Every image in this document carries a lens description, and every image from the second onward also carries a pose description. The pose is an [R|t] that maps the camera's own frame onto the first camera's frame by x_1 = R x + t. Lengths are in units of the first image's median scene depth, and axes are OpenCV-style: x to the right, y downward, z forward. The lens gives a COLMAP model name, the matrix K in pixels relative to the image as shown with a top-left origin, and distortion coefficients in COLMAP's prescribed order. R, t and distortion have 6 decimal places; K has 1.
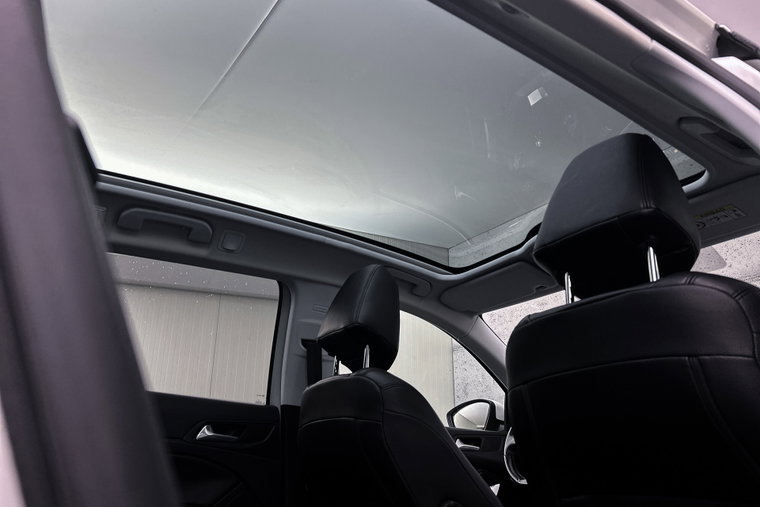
lens RADIAL K [[569.9, 0, 380.0], [0, 569.9, 253.5], [0, 0, 1]] dist [0.065002, -0.100082]
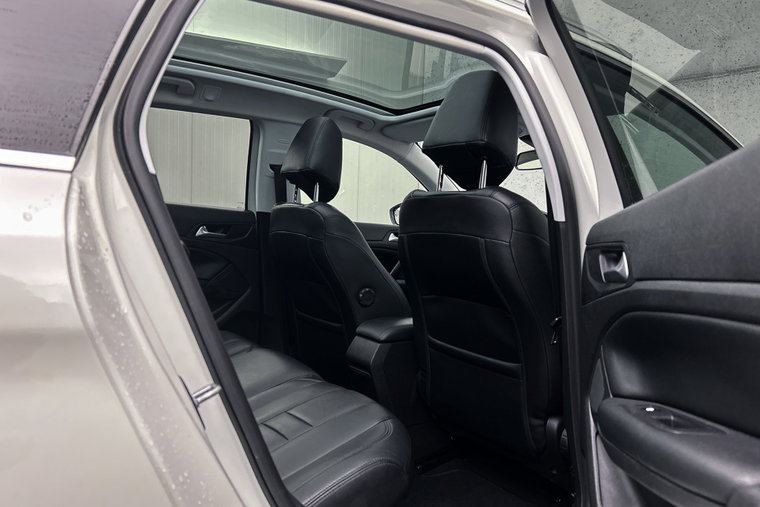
lens RADIAL K [[569.9, 0, 380.0], [0, 569.9, 253.5], [0, 0, 1]] dist [0.065002, -0.100082]
pose [[0.998427, 0.032572, 0.045640, 0.062911], [-0.048341, 0.912455, 0.406312, -0.219563], [-0.028410, -0.407879, 0.912594, -0.291116]]
